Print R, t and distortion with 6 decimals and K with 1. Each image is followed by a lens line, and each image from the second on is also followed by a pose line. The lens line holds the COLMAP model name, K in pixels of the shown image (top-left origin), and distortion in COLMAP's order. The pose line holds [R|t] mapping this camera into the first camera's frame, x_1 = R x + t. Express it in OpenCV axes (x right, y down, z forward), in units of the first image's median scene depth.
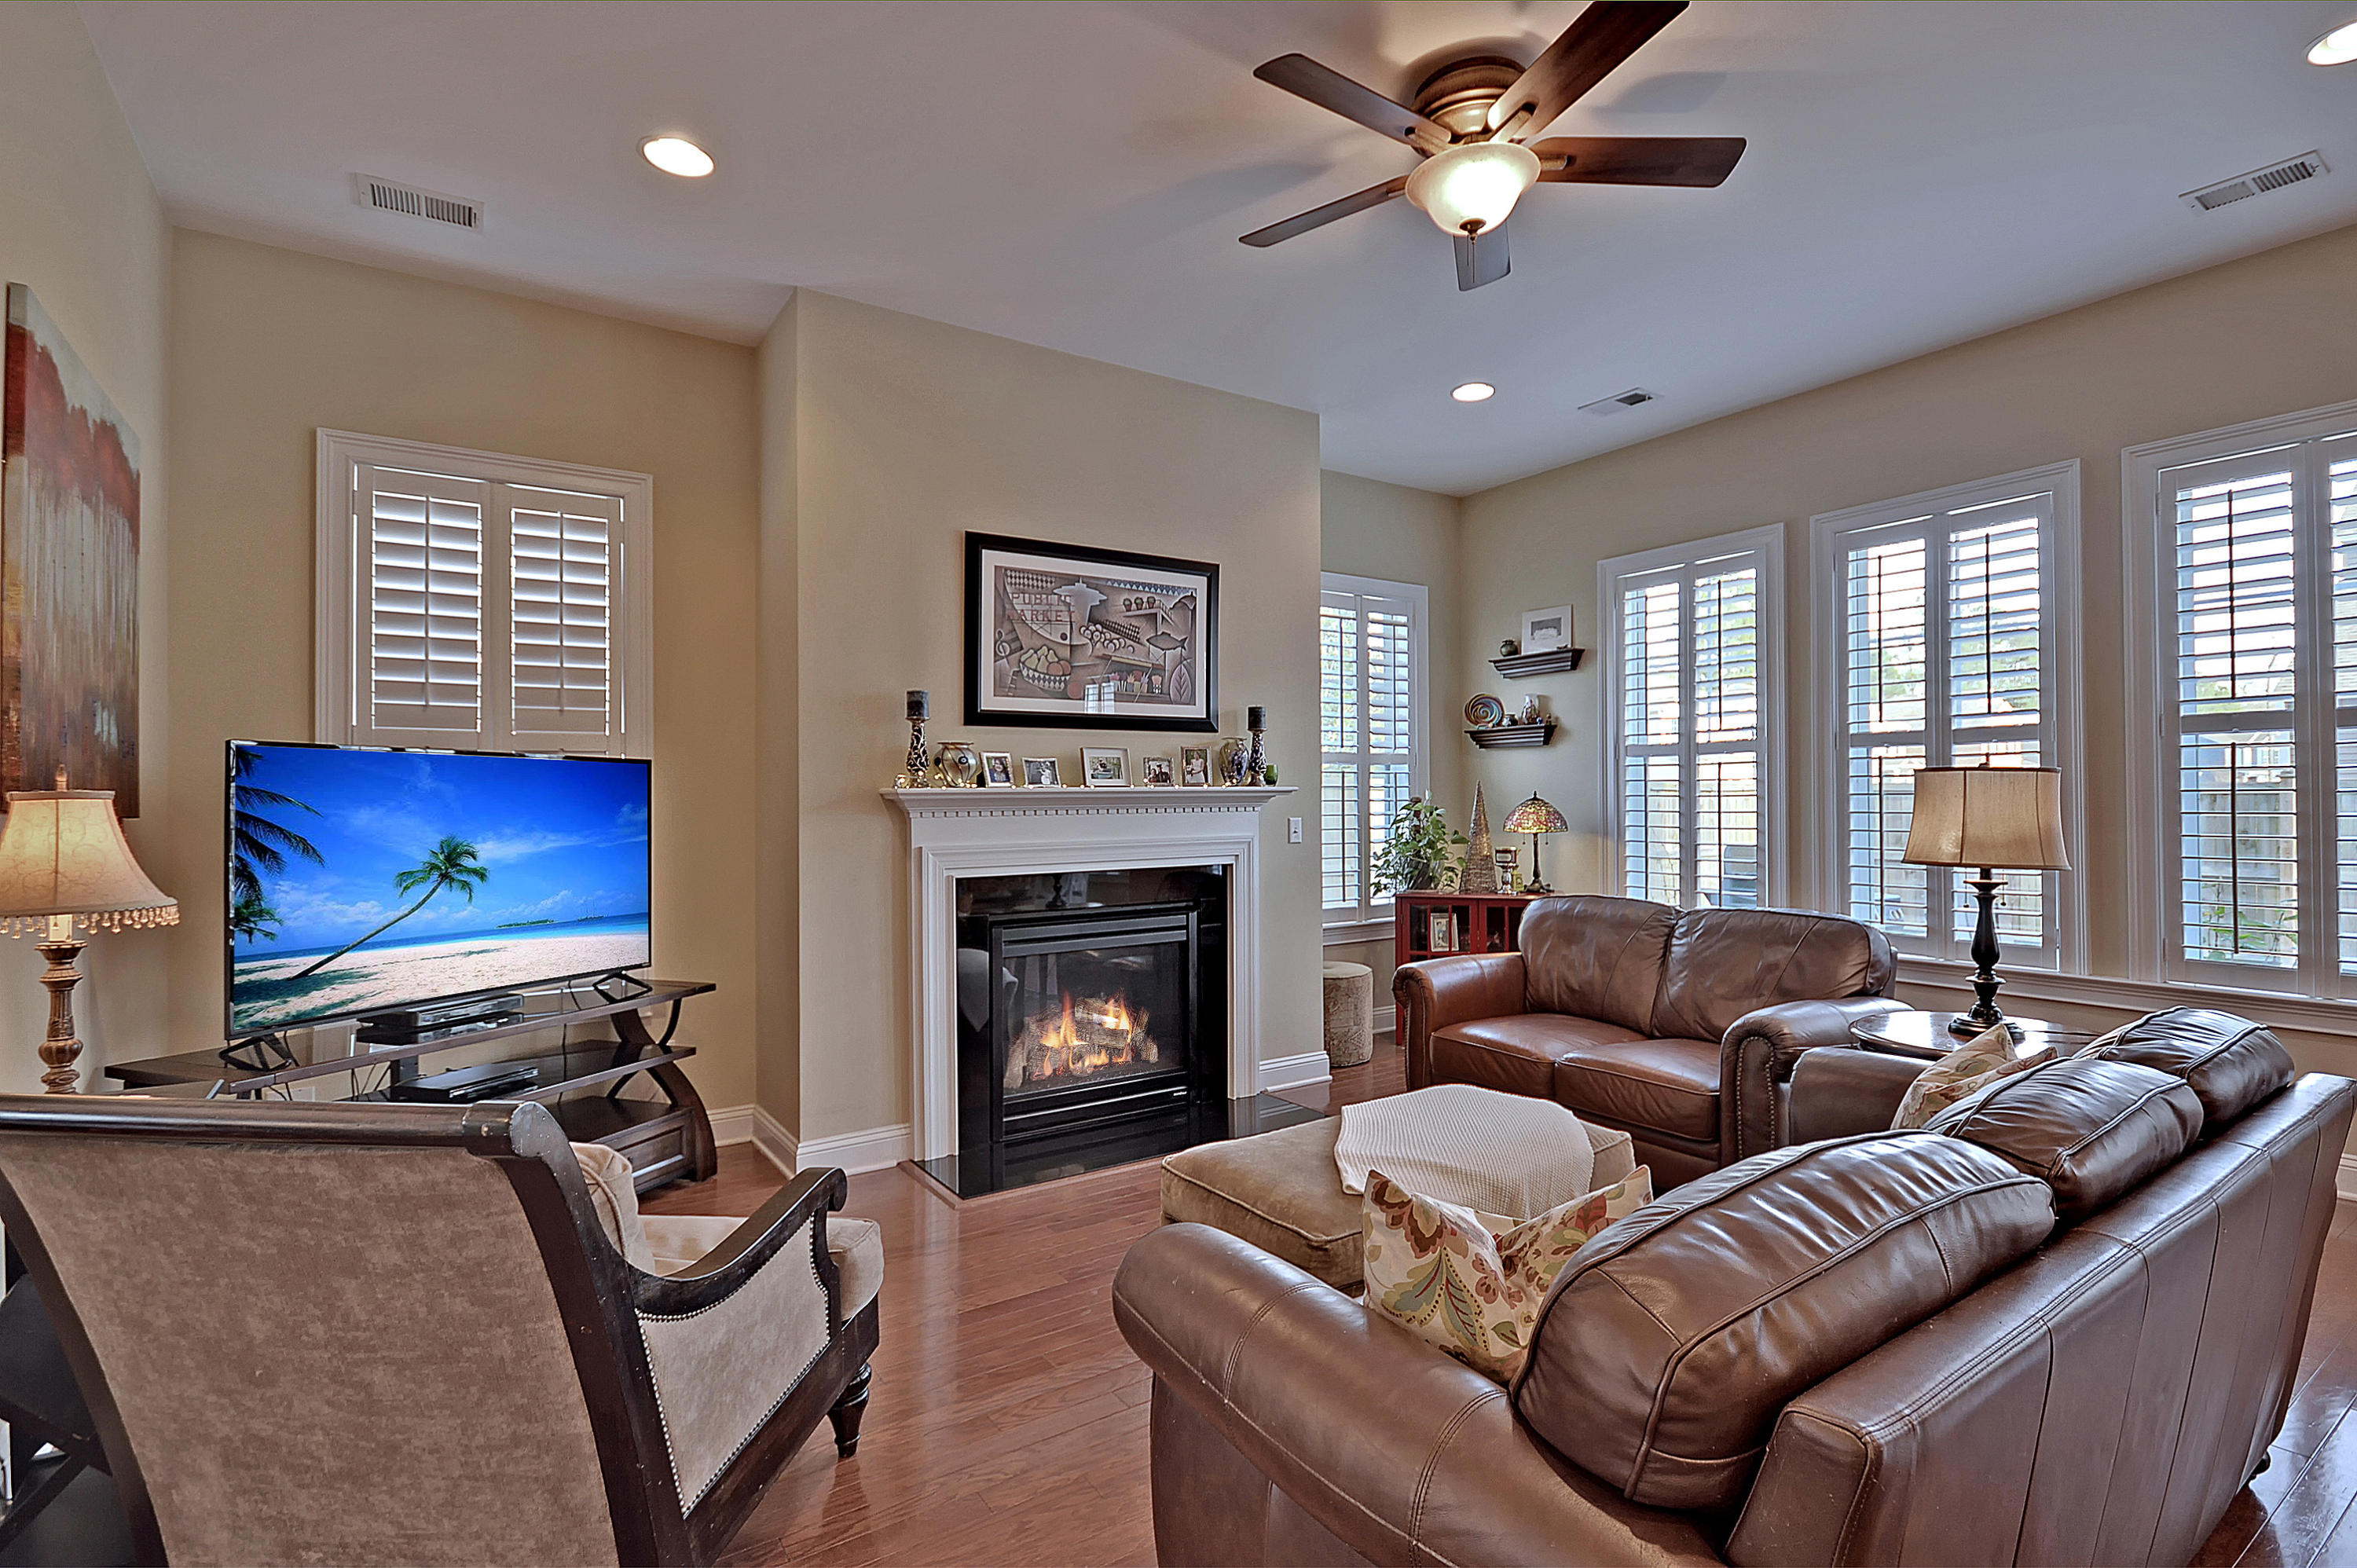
lens RADIAL K [[1197.4, 0, 1180.9], [0, 1197.4, 795.2], [0, 0, 1]] dist [-0.002957, -0.000074]
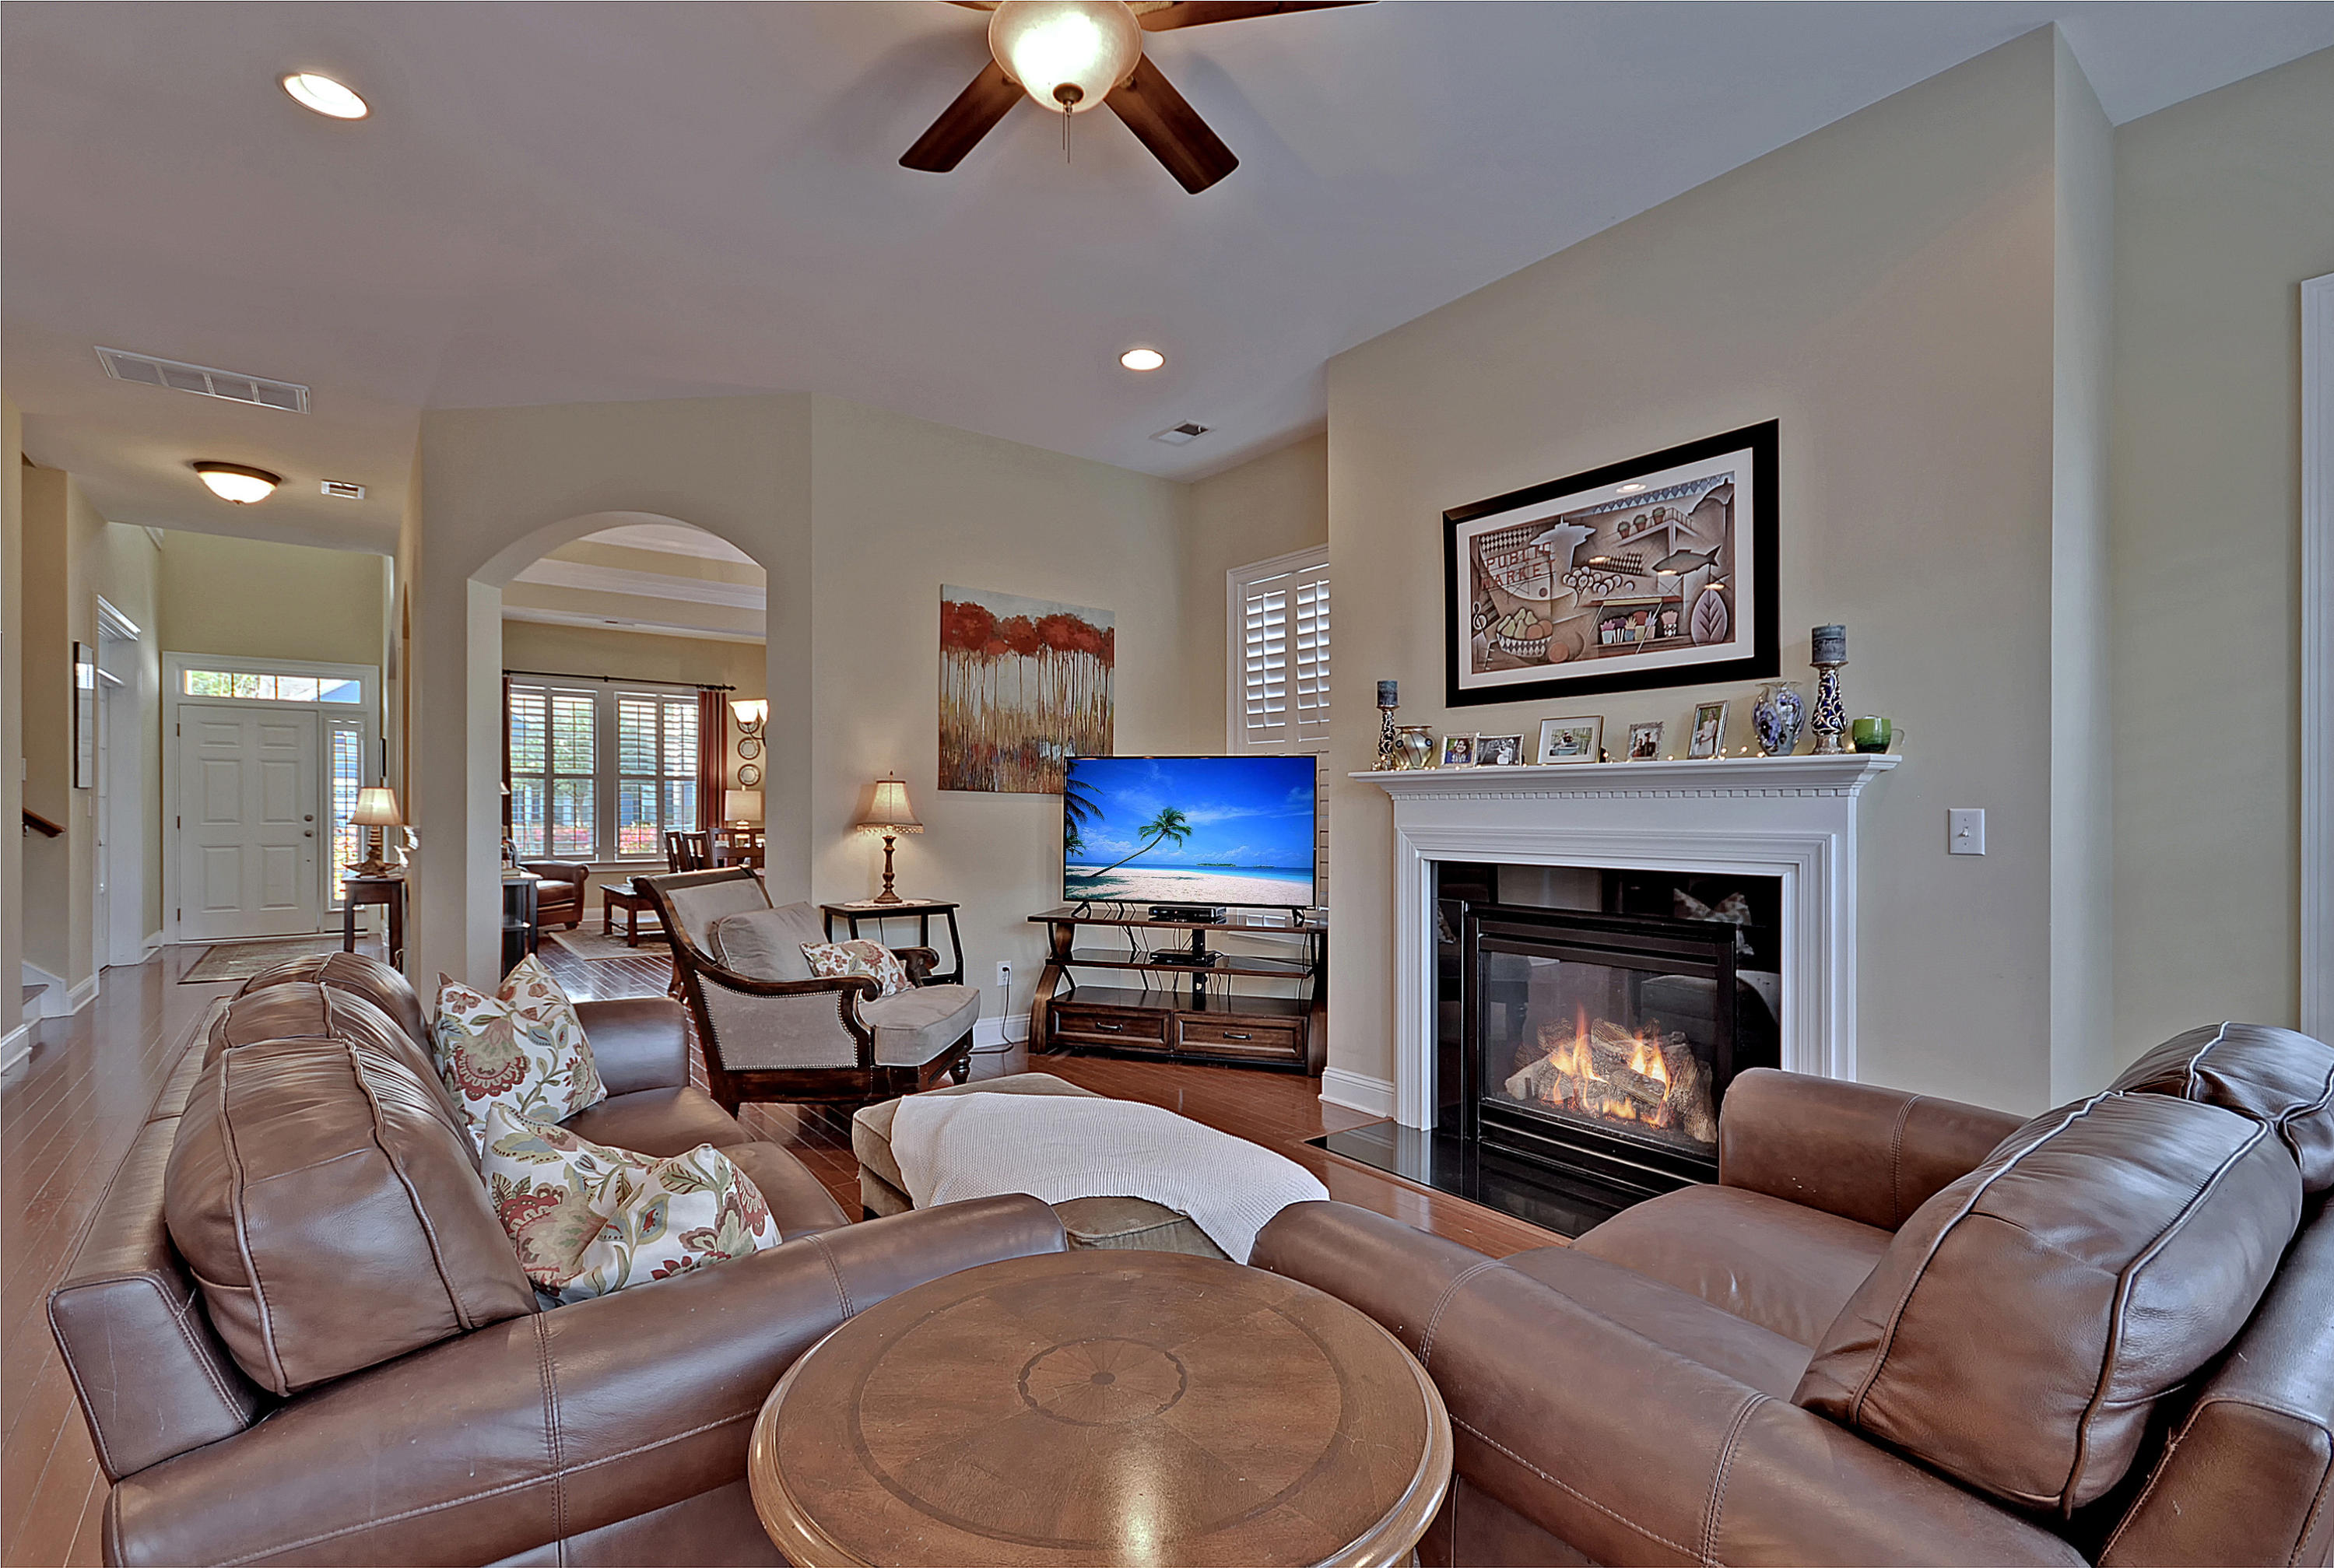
lens RADIAL K [[1039.8, 0, 1167.0], [0, 1039.8, 784.0], [0, 0, 1]] dist [0.024495, 0.000009]
pose [[0.048857, -0.007354, -0.998779, 0.663459], [0.007557, 0.999947, -0.006993, 0.009309], [0.998777, -0.007207, 0.048910, 0.716931]]
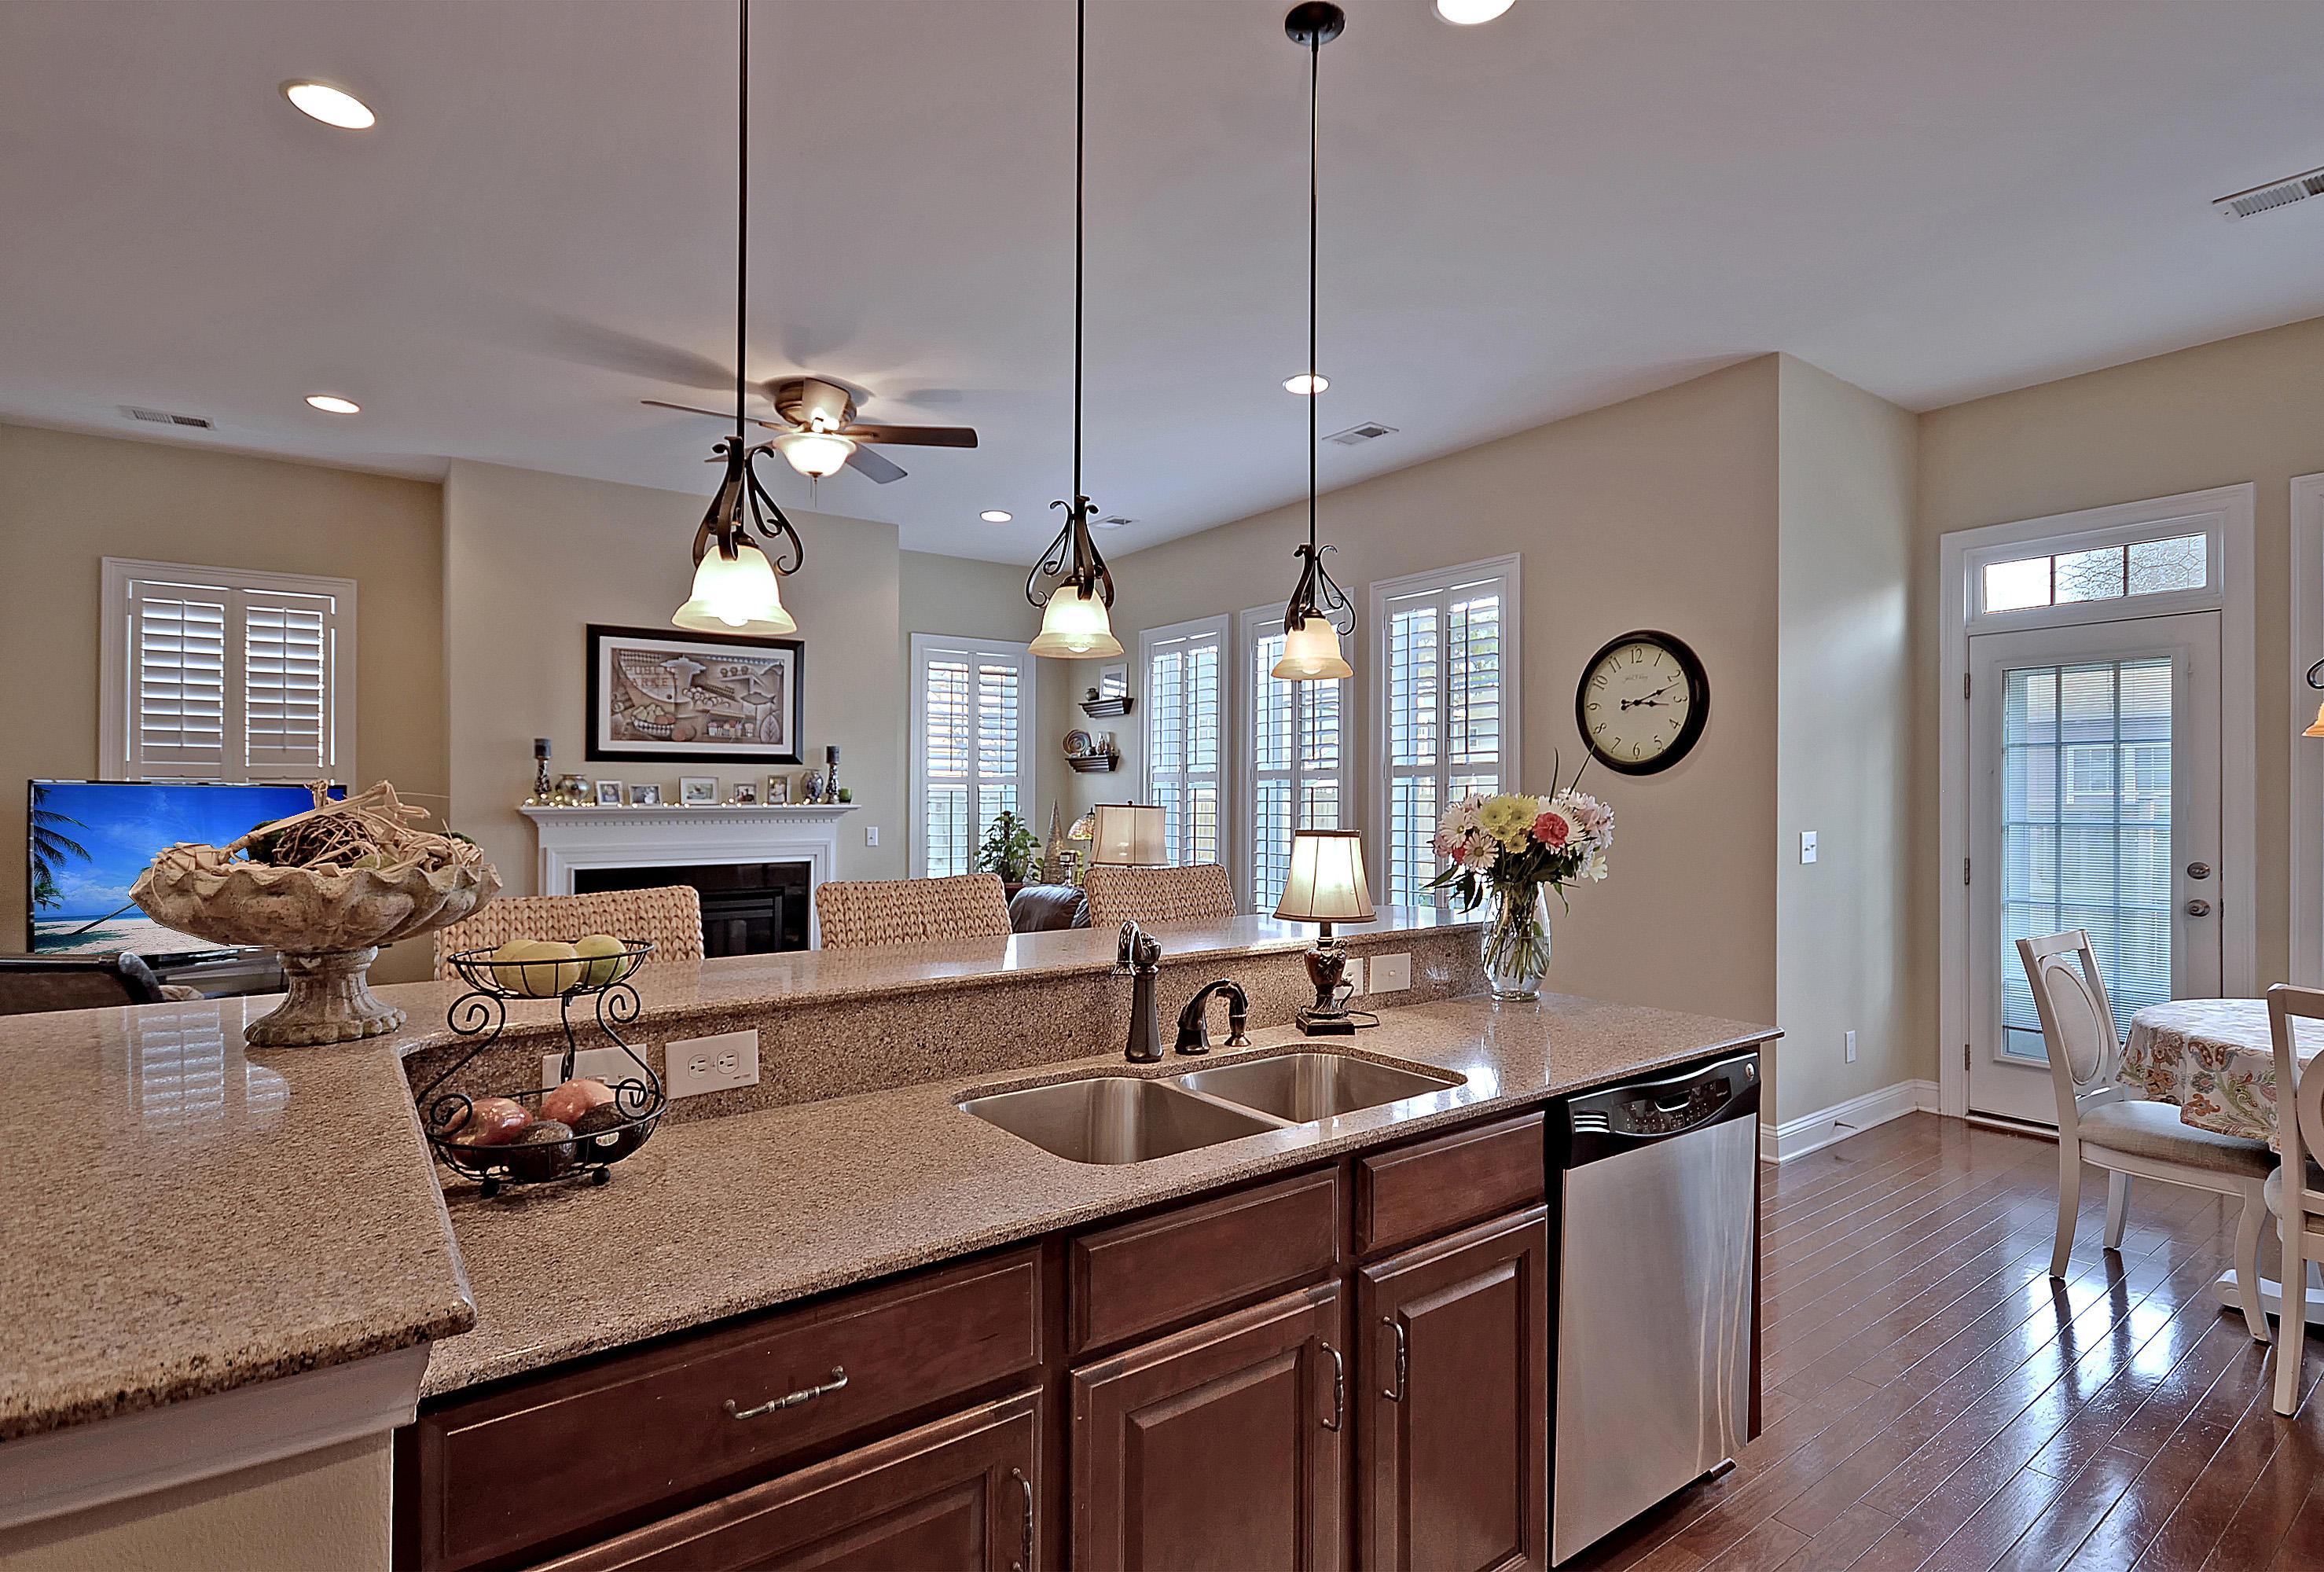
lens RADIAL K [[1215.3, 0, 1162.0], [0, 1215.3, 786.0], [0, 0, 1]] dist [0.032488, -0.040600]
pose [[0.998790, 0.006375, 0.048766, 0.418367], [-0.006286, 0.999978, -0.001979, -0.031263], [-0.048778, 0.001671, 0.998808, -0.455113]]
